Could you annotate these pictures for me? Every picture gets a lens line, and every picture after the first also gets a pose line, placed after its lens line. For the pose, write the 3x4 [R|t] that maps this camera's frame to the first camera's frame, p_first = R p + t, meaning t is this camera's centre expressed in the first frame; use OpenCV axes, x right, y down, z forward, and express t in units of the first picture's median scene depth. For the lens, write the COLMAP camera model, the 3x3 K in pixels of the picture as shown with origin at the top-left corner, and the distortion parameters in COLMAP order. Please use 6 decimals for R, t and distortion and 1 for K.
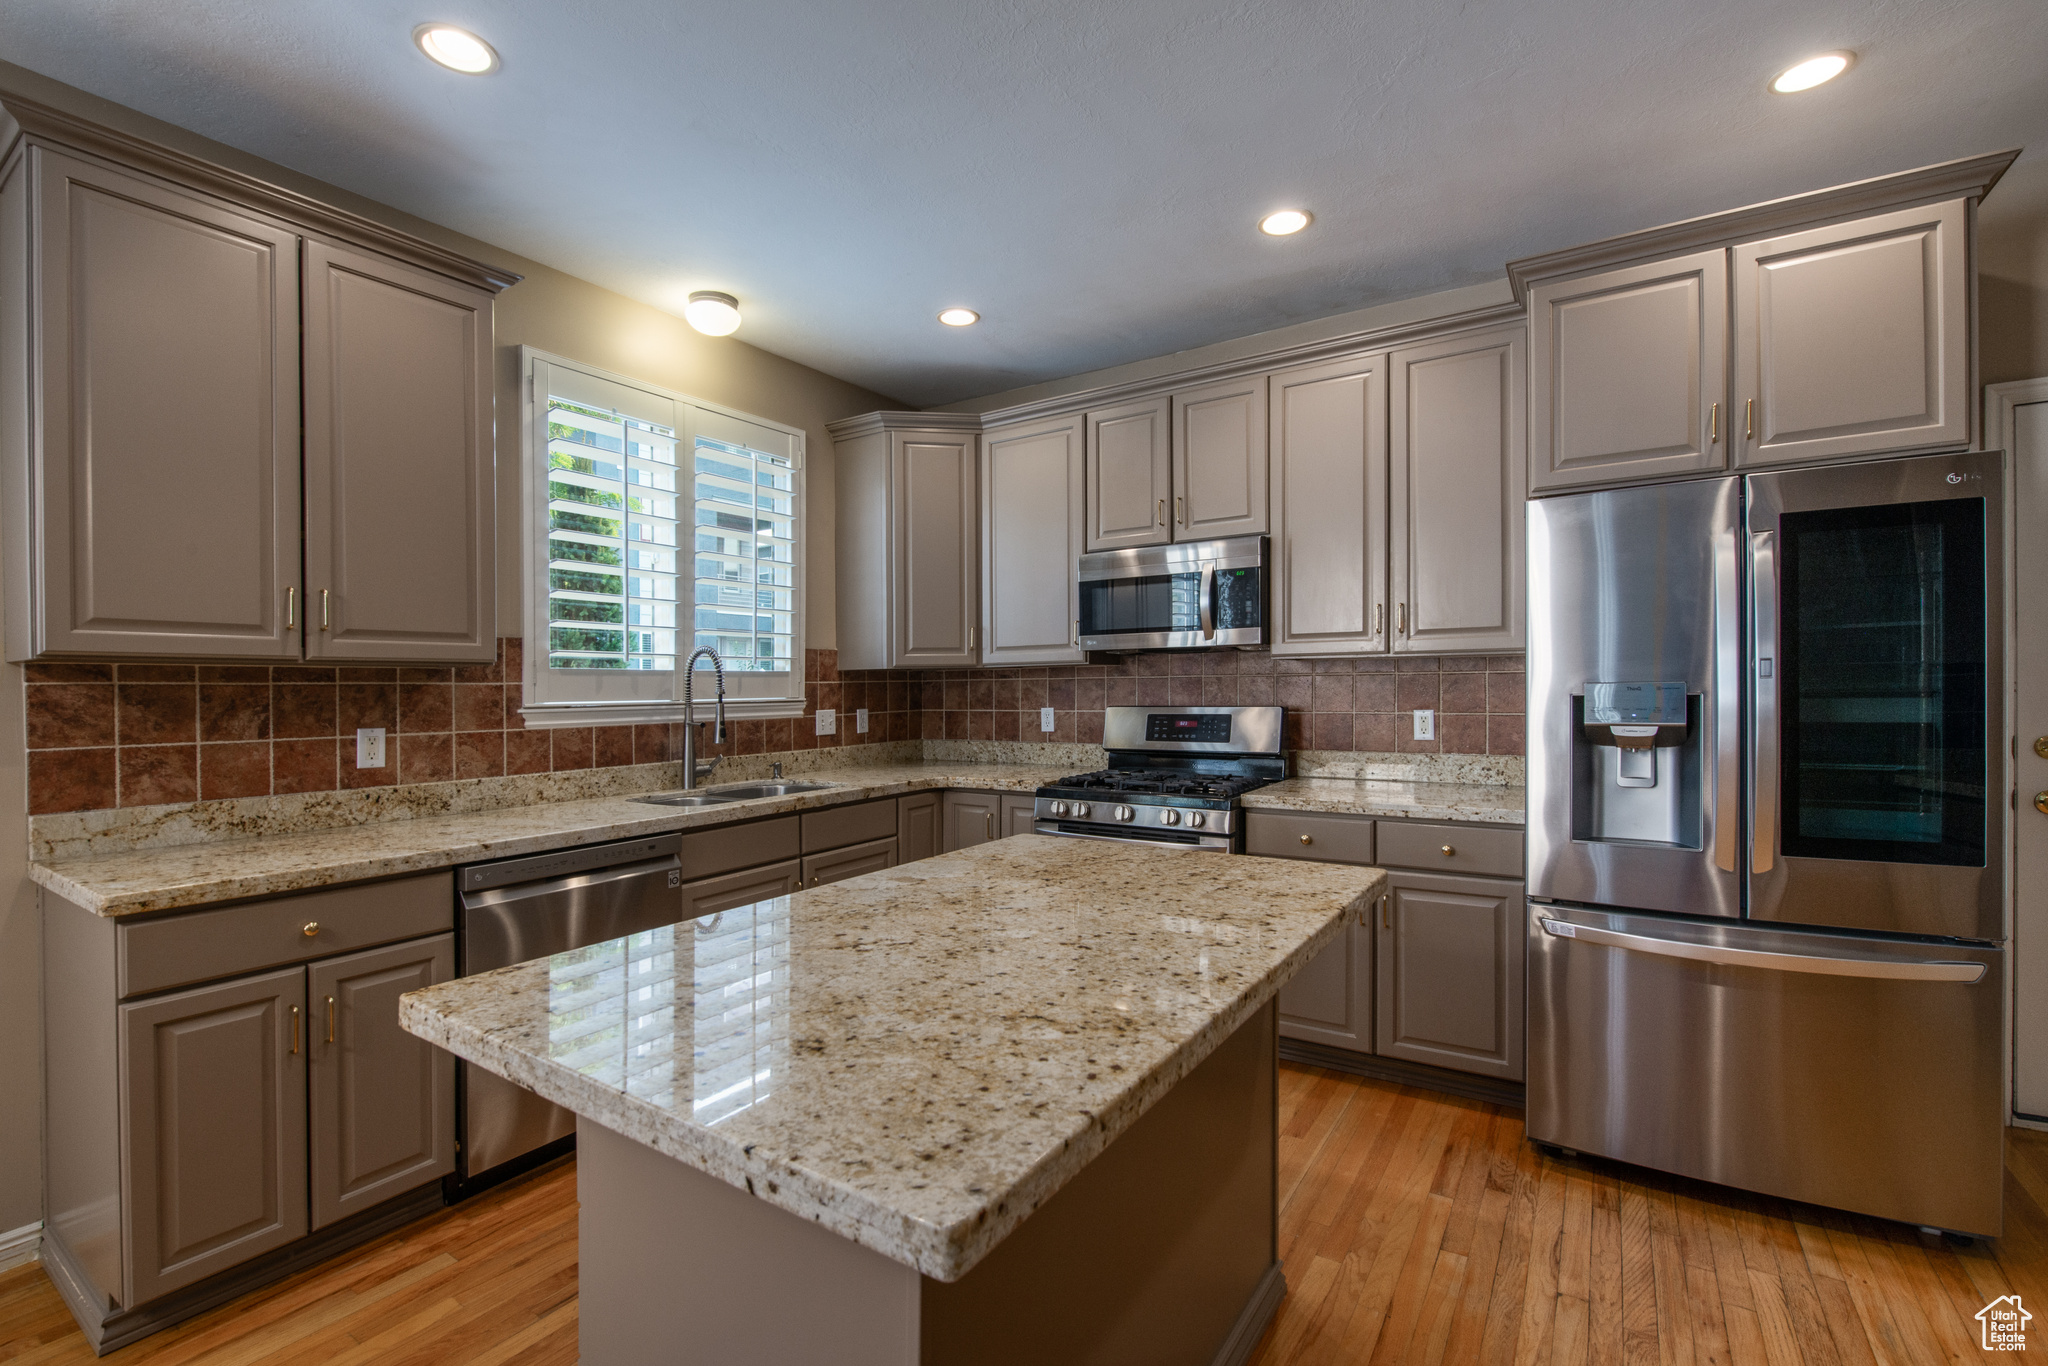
lens RADIAL K [[886.7, 0, 1040.7], [0, 886.7, 678.6], [0, 0, 1]] dist [-0.017982, -0.000578]
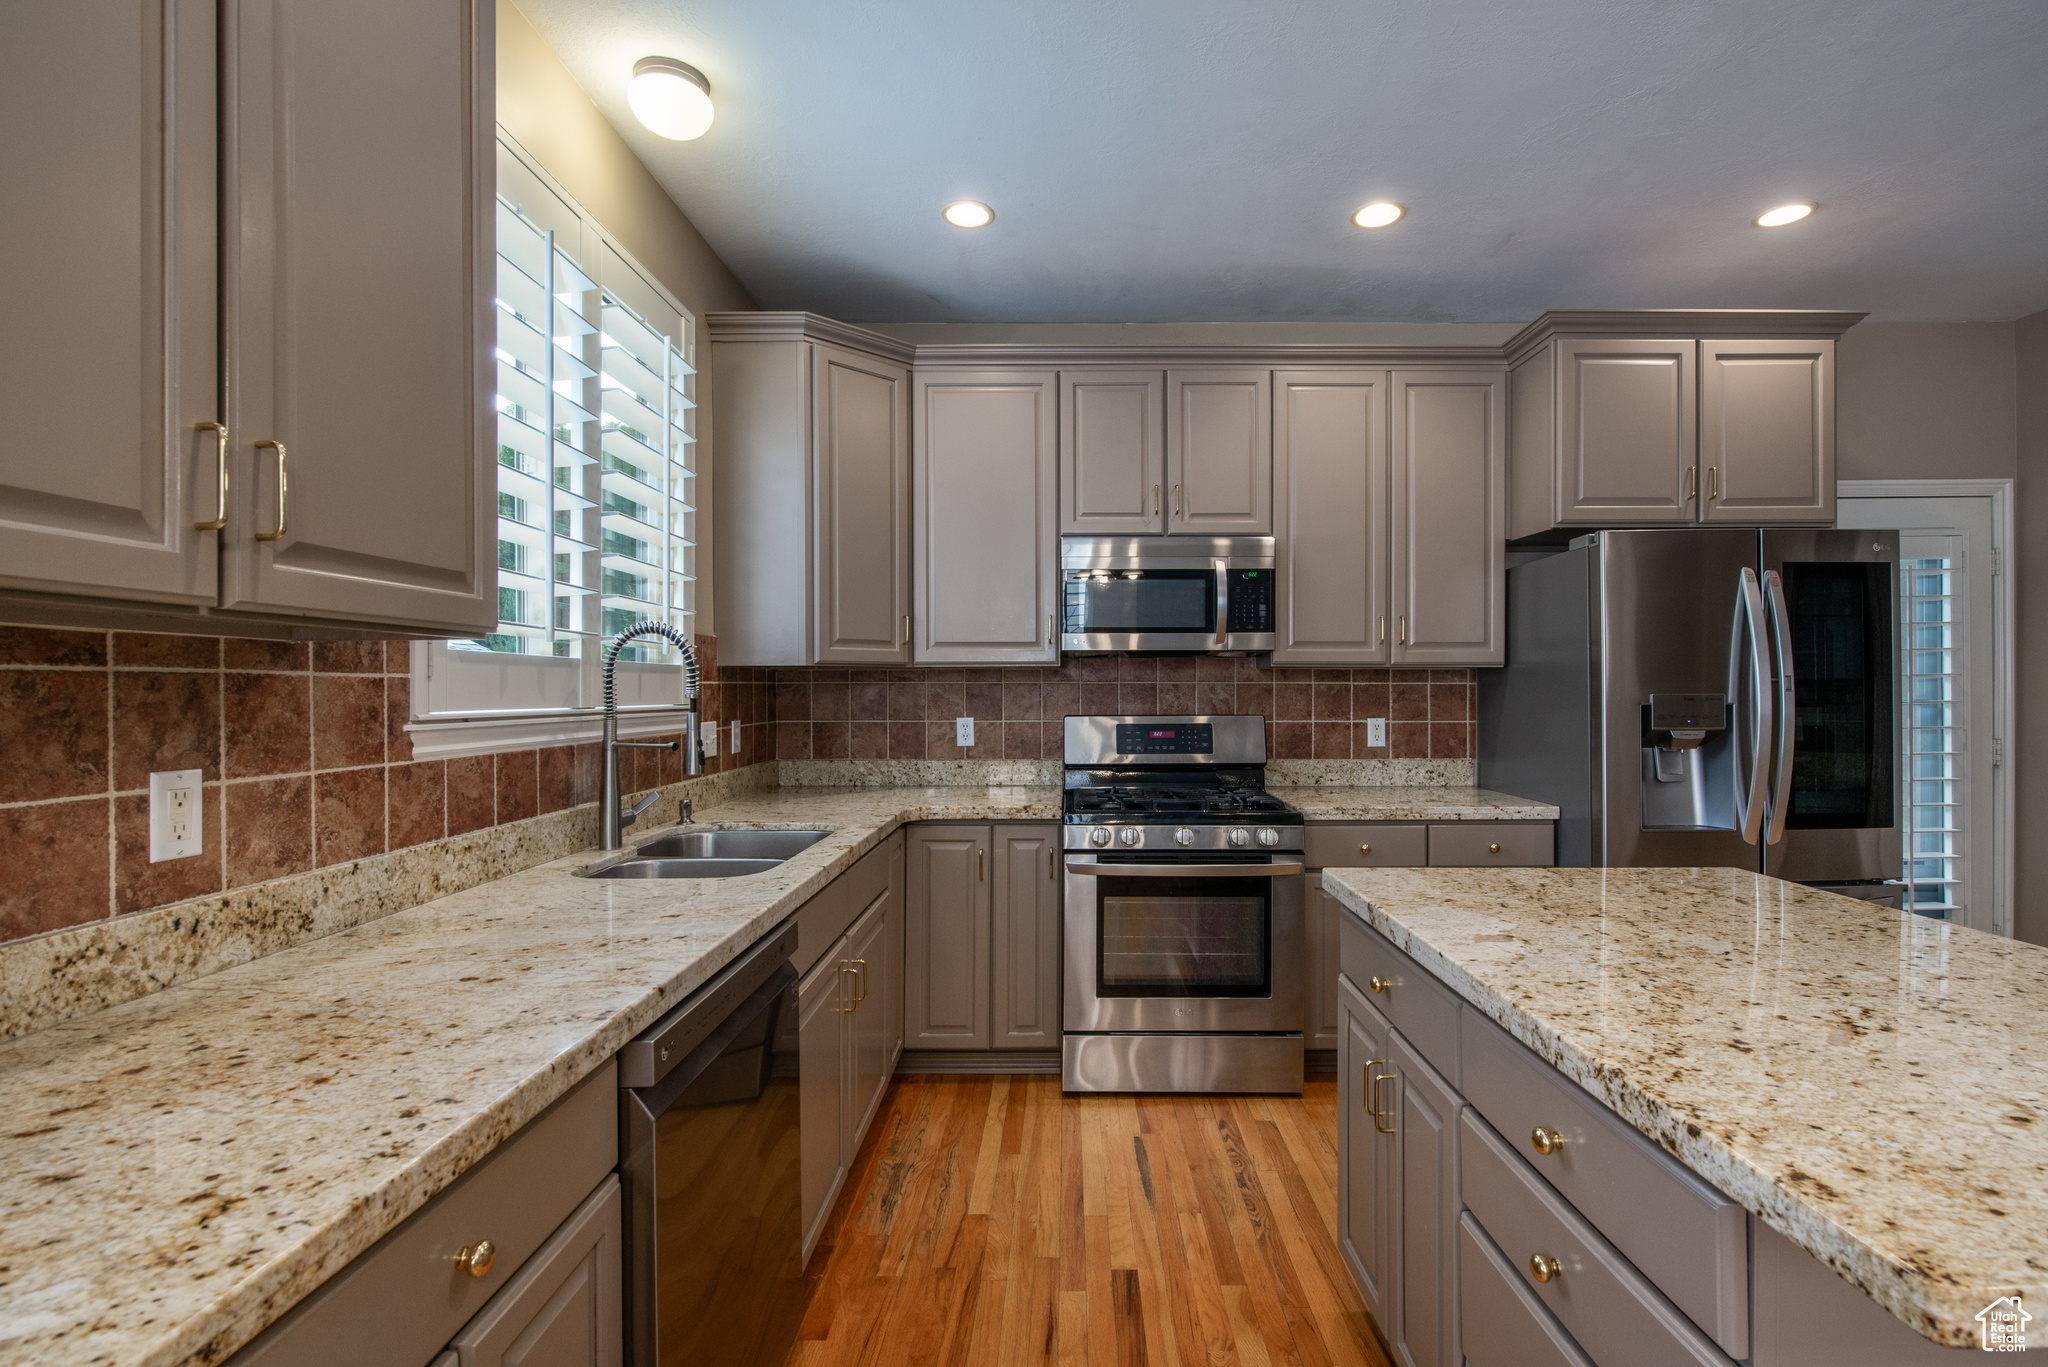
lens RADIAL K [[916.7, 0, 1065.2], [0, 916.7, 714.0], [0, 0, 1]] dist [-0.007784, -0.004727]
pose [[0.843166, -0.002640, 0.537647, -0.541567], [-0.013250, 0.999582, 0.025688, 0.008843], [-0.537490, -0.028783, 0.842779, 0.318852]]
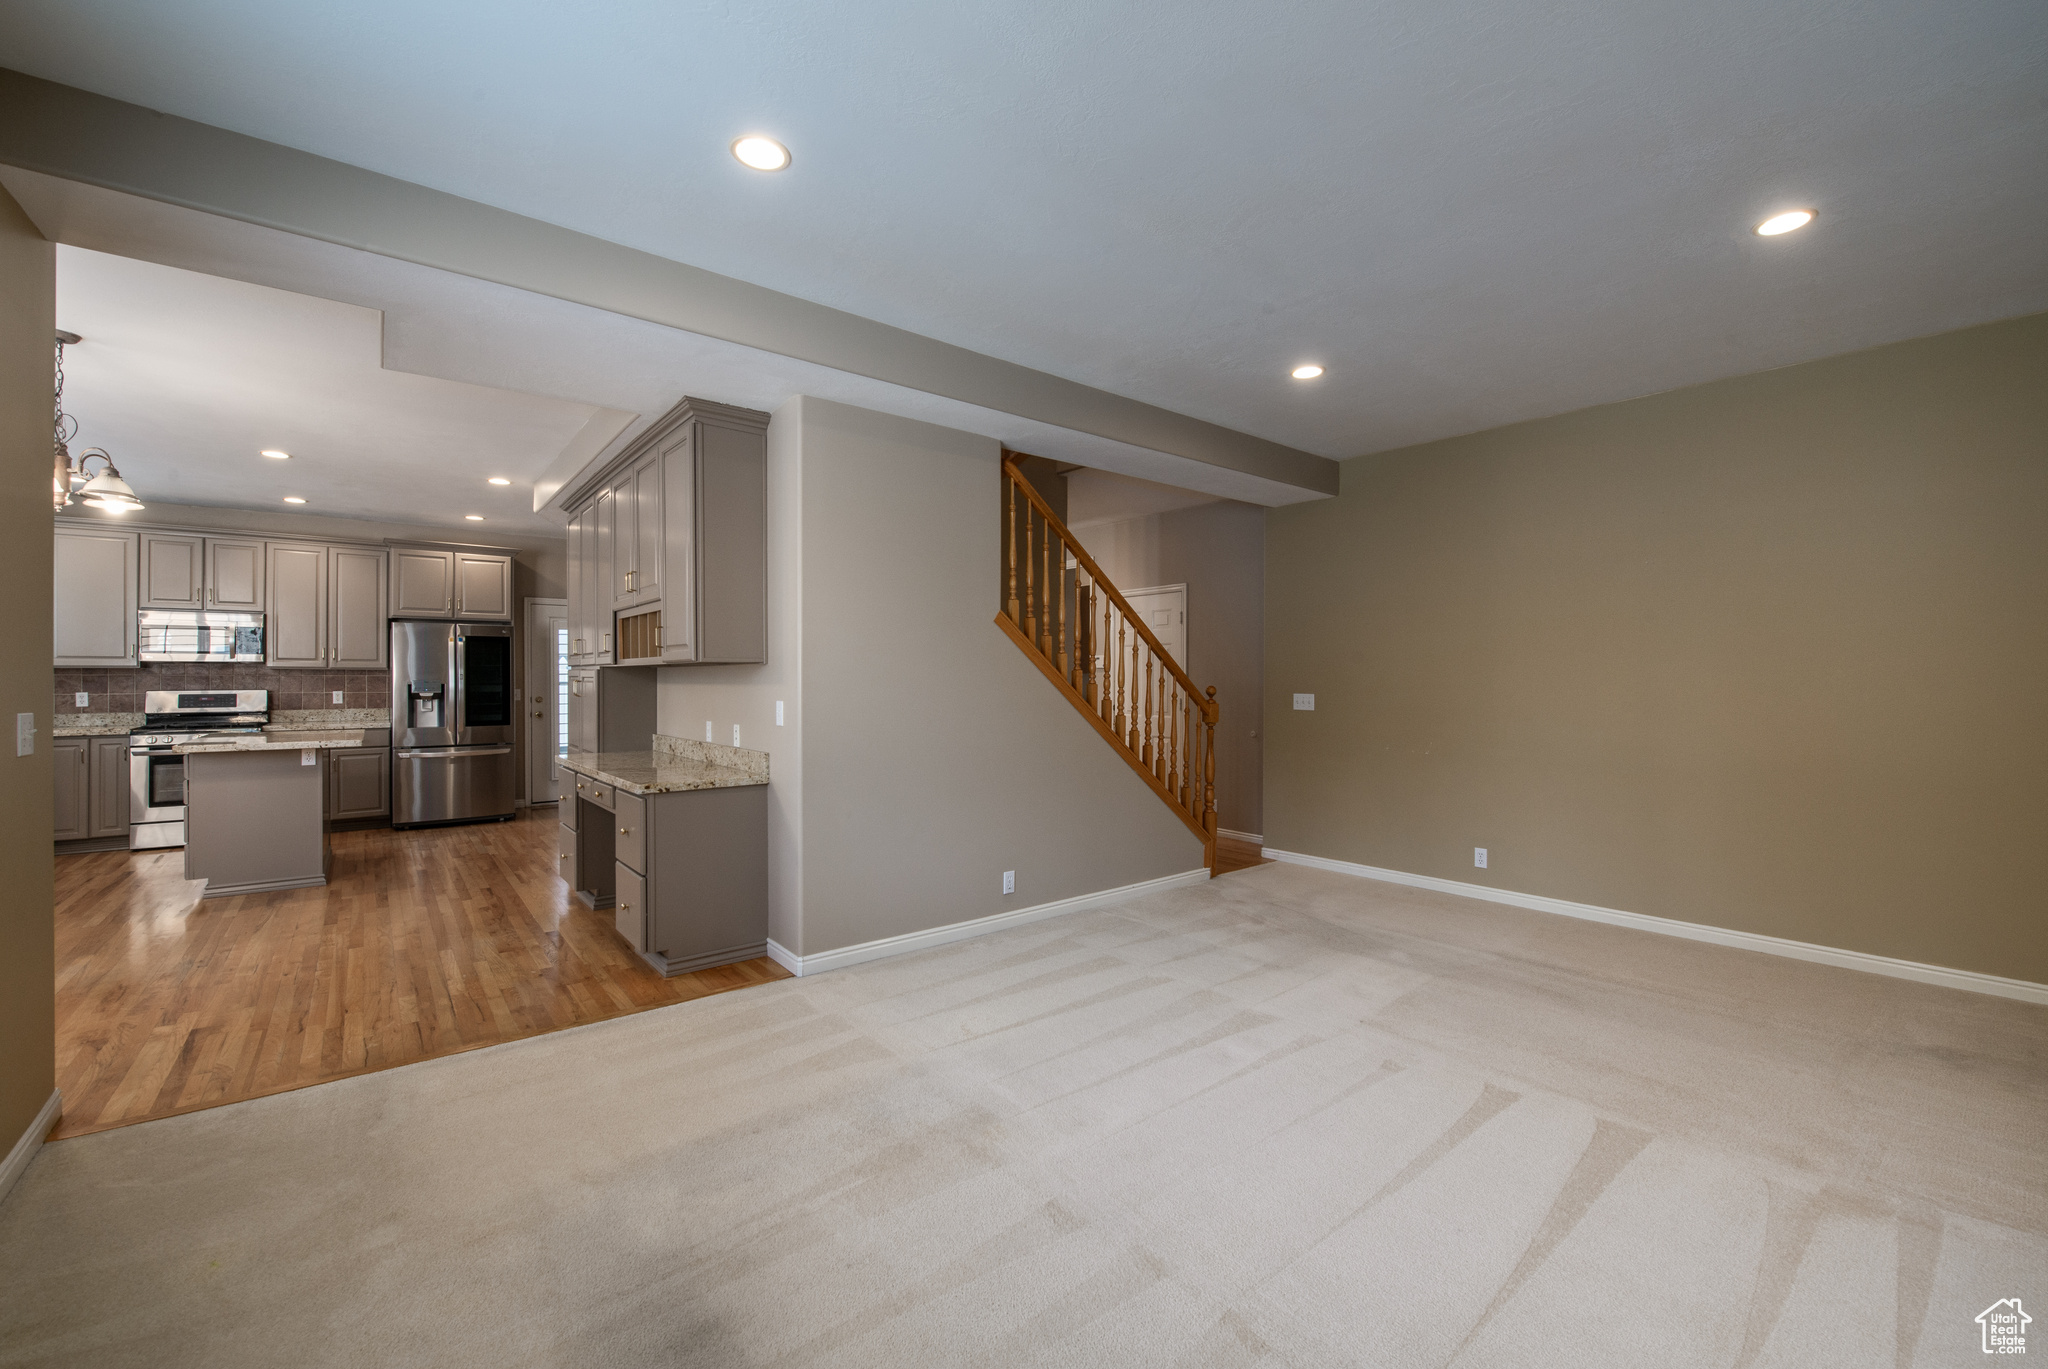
lens RADIAL K [[811.7, 0, 989.9], [0, 811.7, 695.3], [0, 0, 1]] dist [-0.022099, 0.001095]
pose [[0.335654, -0.009867, 0.941934, -1.201293], [-0.012928, 0.999803, 0.015080, -0.011035], [-0.941897, -0.017239, 0.335460, -1.656403]]
